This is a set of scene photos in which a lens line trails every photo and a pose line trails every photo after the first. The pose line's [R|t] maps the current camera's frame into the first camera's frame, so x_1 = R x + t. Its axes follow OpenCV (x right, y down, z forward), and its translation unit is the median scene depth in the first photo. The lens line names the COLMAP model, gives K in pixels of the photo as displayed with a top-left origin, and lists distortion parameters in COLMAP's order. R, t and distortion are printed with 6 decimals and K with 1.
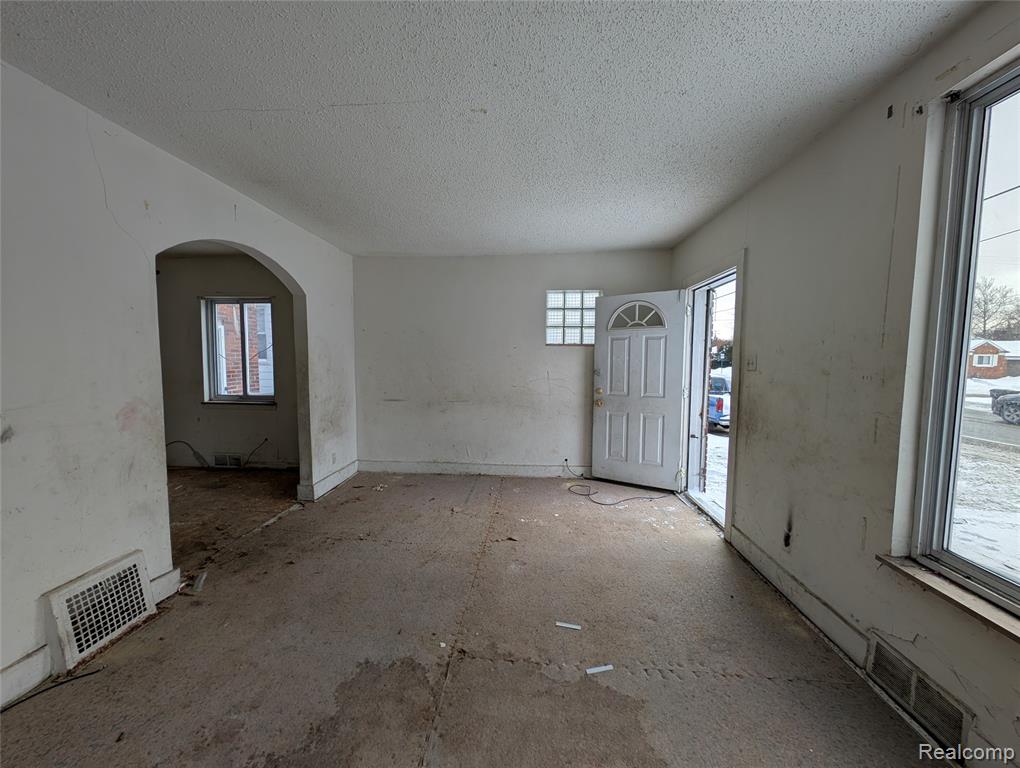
lens RADIAL K [[382.3, 0, 505.8], [0, 382.3, 385.6], [0, 0, 1]] dist [0.000244, -0.001400]
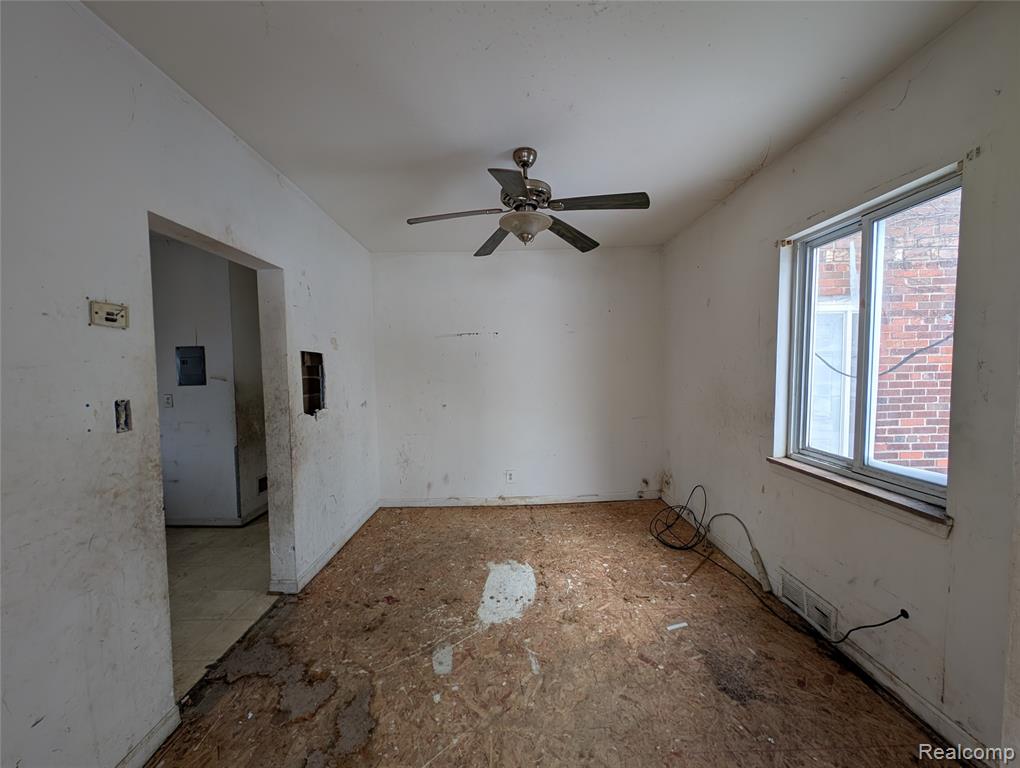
lens RADIAL K [[382.3, 0, 505.8], [0, 382.3, 385.6], [0, 0, 1]] dist [0.000244, -0.001400]
pose [[0.065172, 0.040236, -0.997063, -0.793018], [-0.057101, 0.997700, 0.036529, -0.117721], [0.996239, 0.054552, 0.067320, 1.505332]]
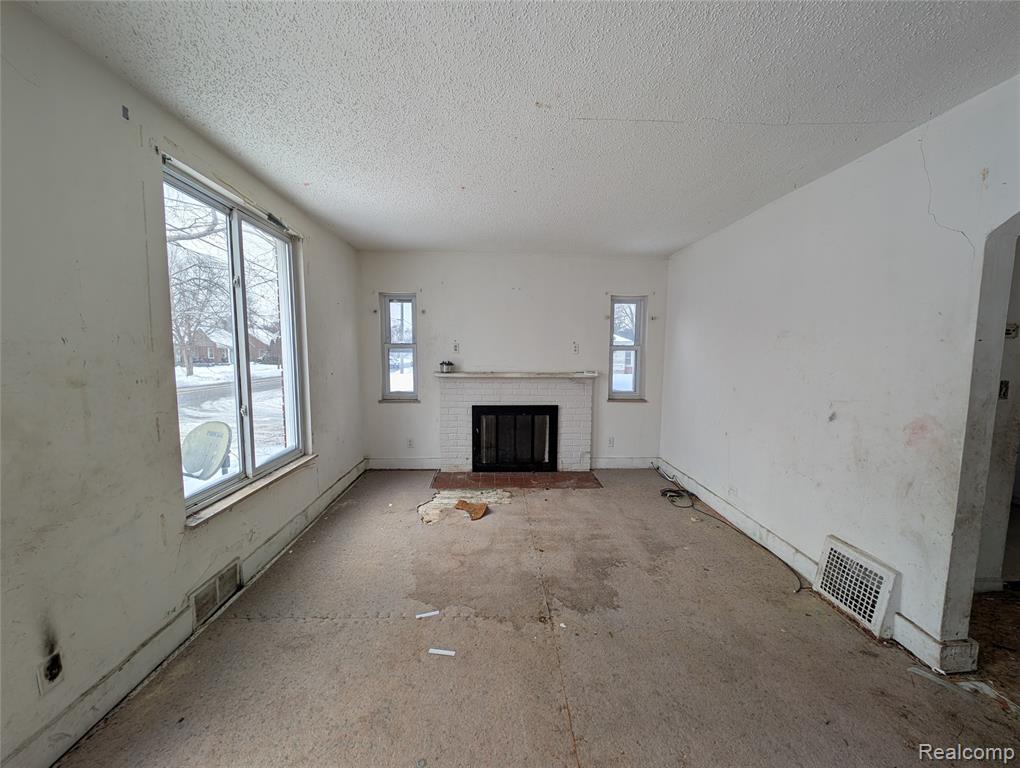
lens RADIAL K [[382.3, 0, 505.8], [0, 382.3, 385.6], [0, 0, 1]] dist [0.000244, -0.001400]
pose [[-0.994087, -0.002958, -0.108547, 0.112927], [-0.020165, 0.987269, 0.157775, -0.164049], [0.106698, 0.159031, -0.981491, 1.844207]]
